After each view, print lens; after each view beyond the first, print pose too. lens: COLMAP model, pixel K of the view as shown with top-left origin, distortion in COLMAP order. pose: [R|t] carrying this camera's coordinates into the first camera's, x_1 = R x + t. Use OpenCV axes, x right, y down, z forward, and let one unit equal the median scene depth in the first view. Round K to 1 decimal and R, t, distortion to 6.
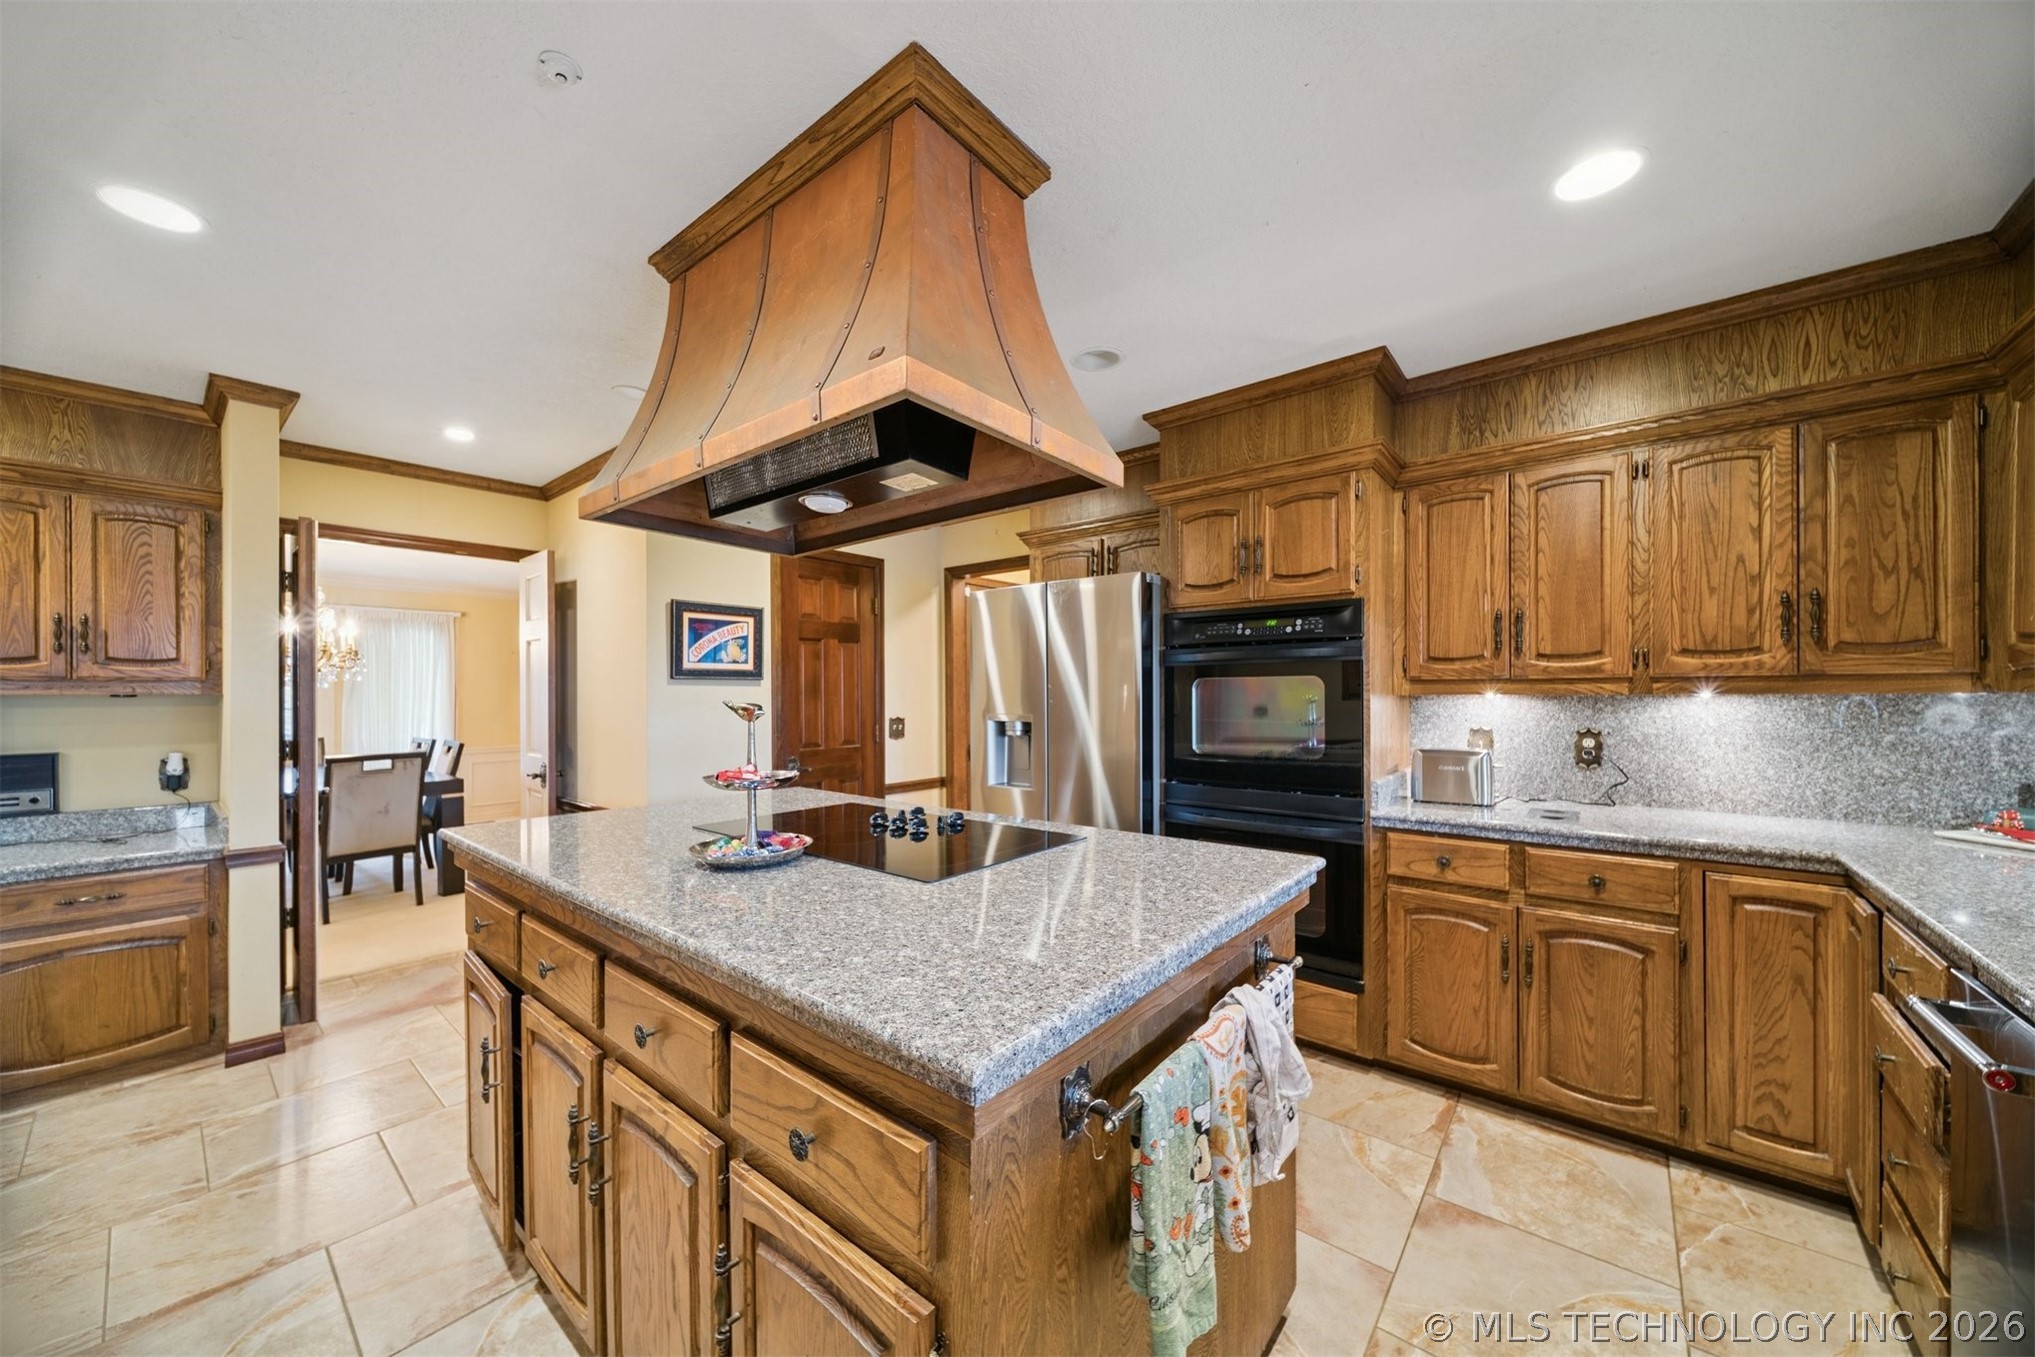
lens RADIAL K [[721.9, 0, 1020.1], [0, 721.9, 693.1], [0, 0, 1]] dist [0.001737, -0.001658]
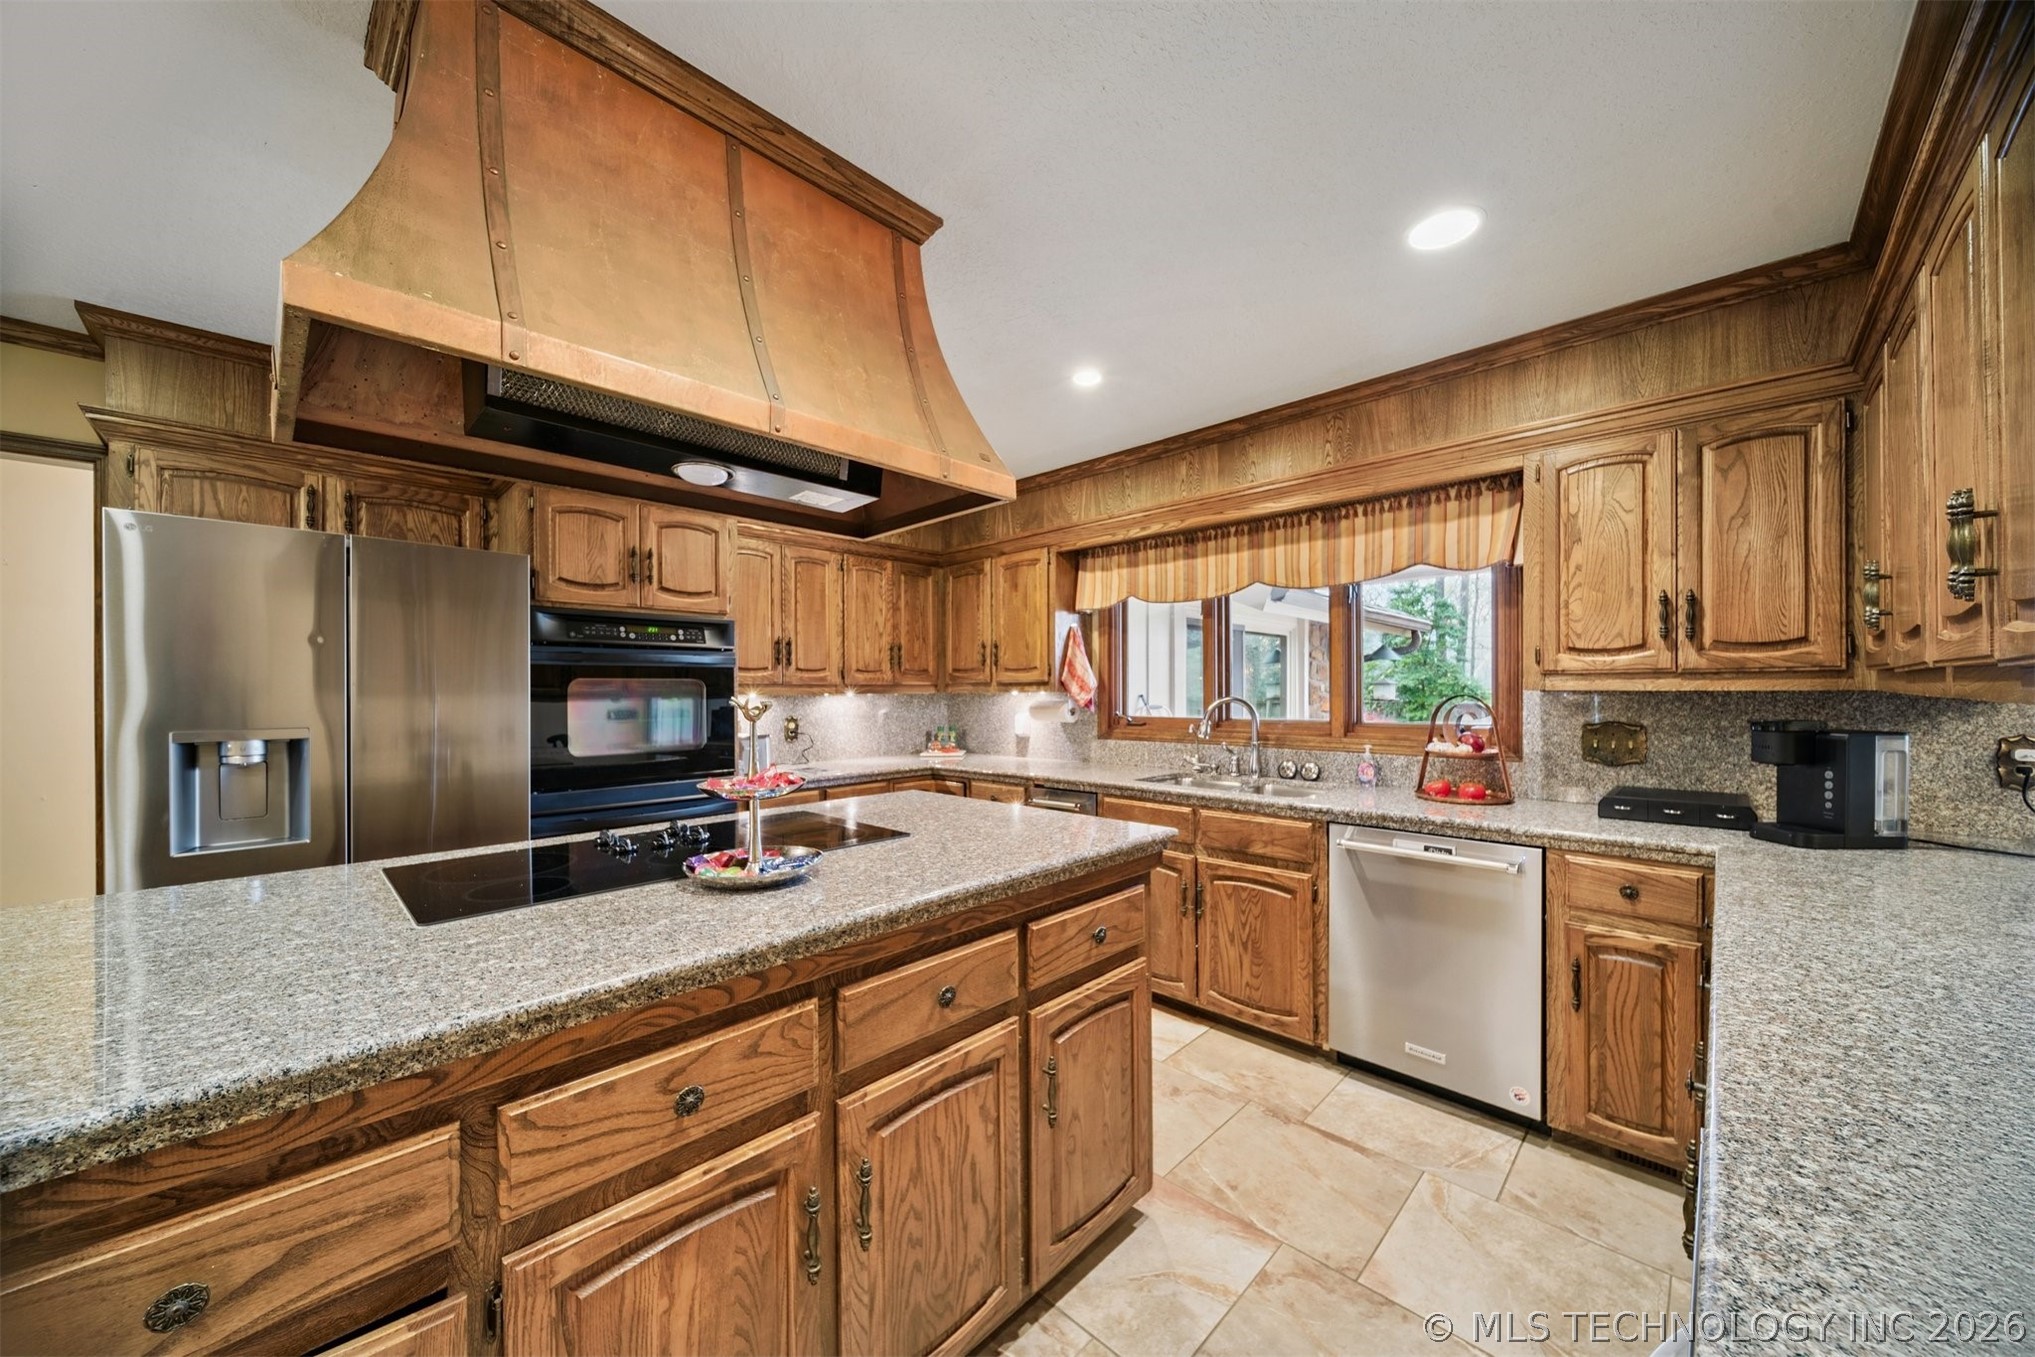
lens RADIAL K [[721.9, 0, 1034.3], [0, 721.9, 692.6], [0, 0, 1]] dist [0.001737, -0.001658]
pose [[0.079058, 0.001790, 0.996868, -0.696118], [0.007913, 0.999966, -0.002424, 0.005368], [-0.996839, 0.008080, 0.079041, 0.332558]]
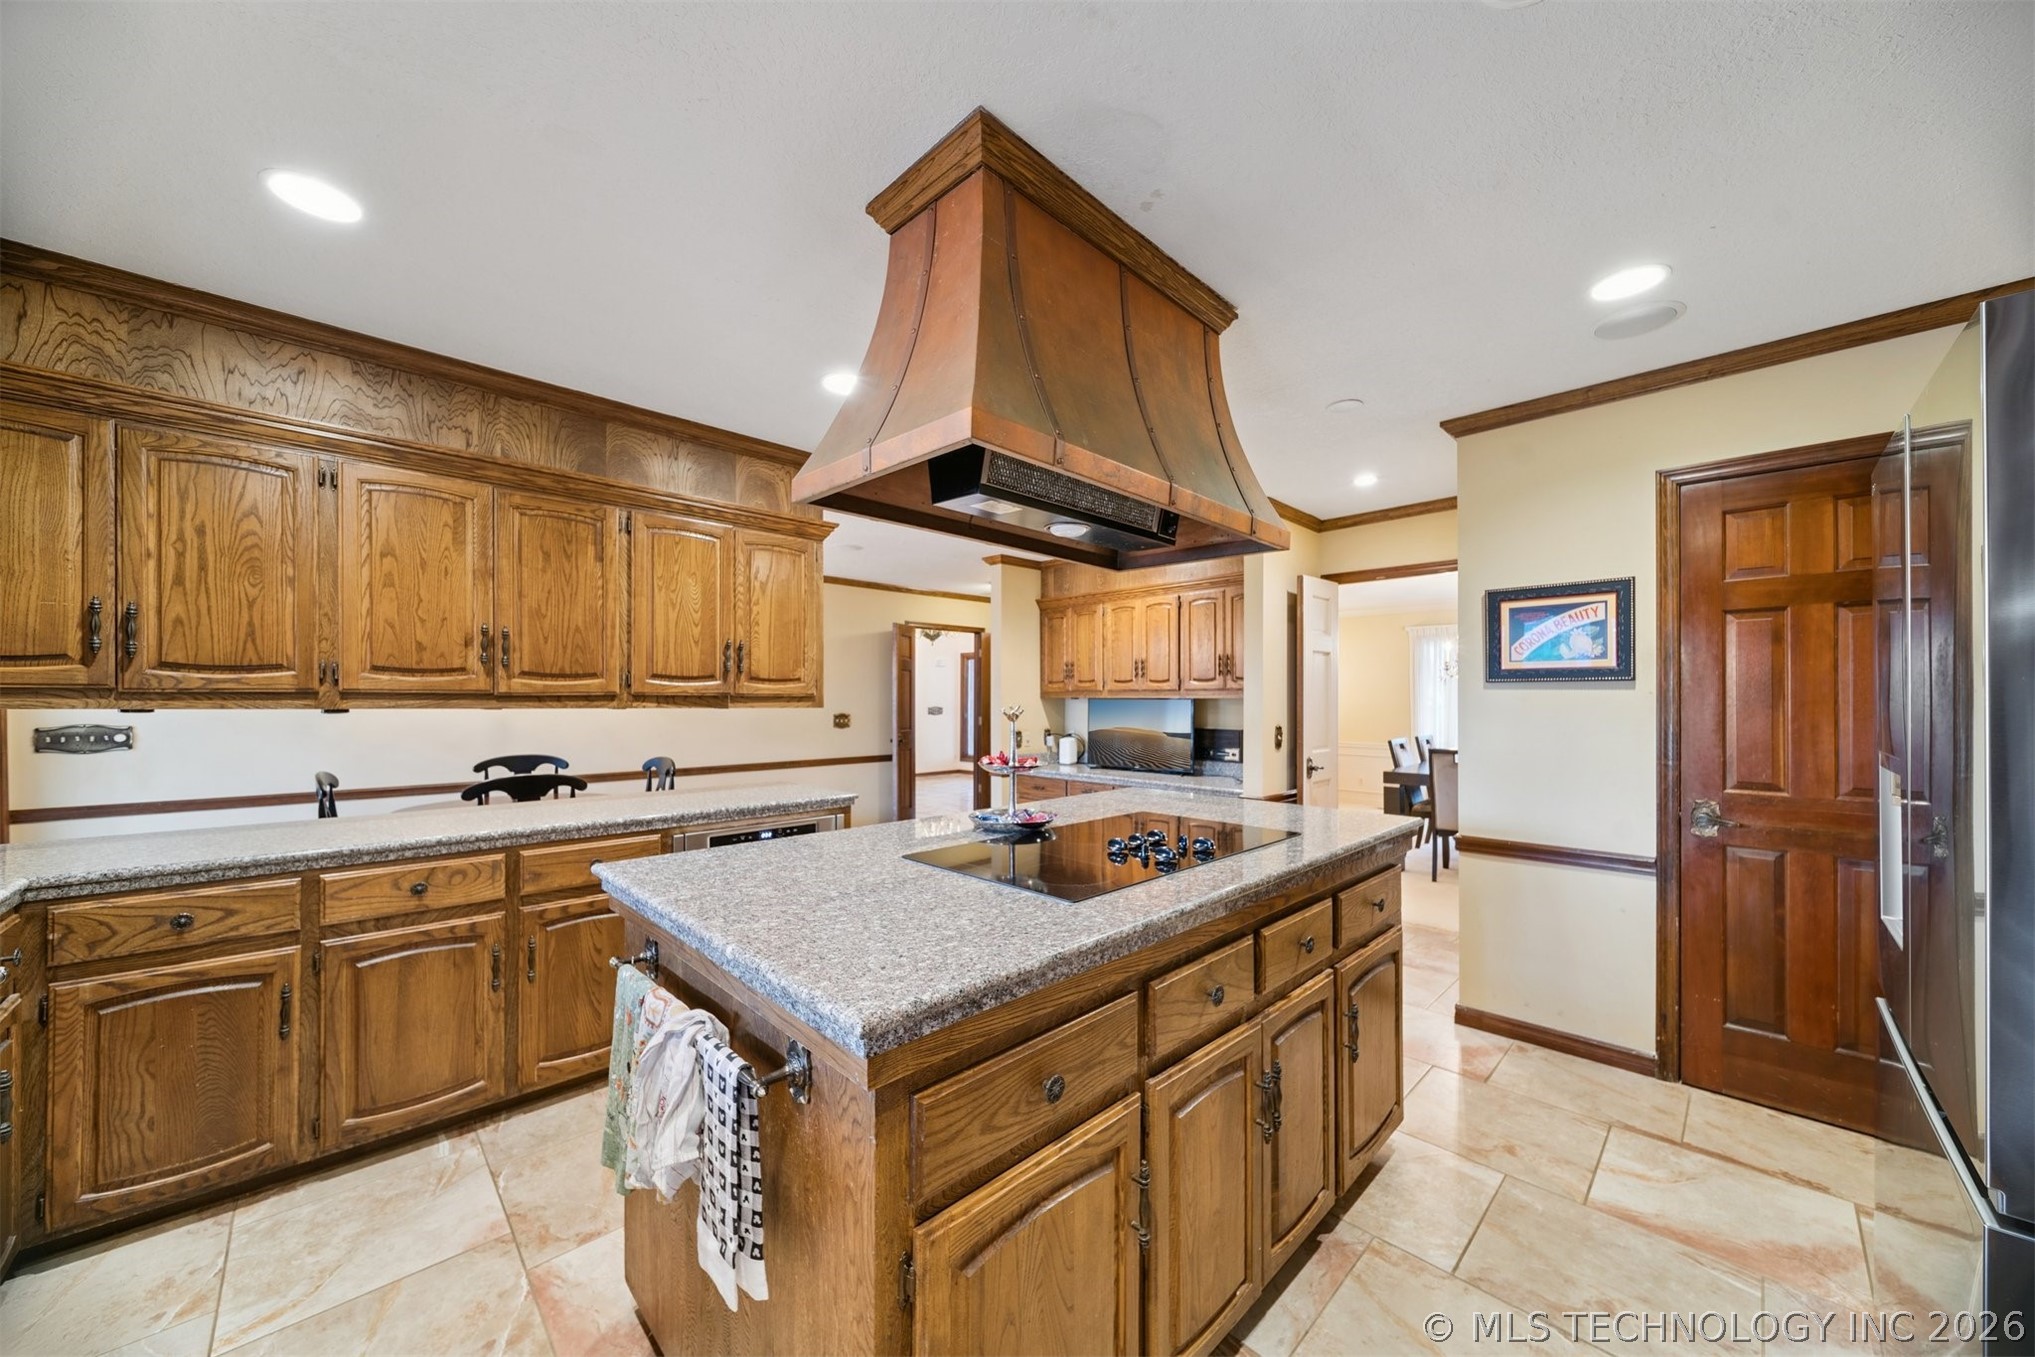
lens RADIAL K [[721.9, 0, 1042.3], [0, 721.9, 695.6], [0, 0, 1]] dist [0.001737, -0.001658]
pose [[-0.097719, 0.000503, -0.995214, 0.534987], [-0.000960, 0.999999, 0.000600, -0.004468], [0.995214, 0.001014, -0.097719, 0.682138]]
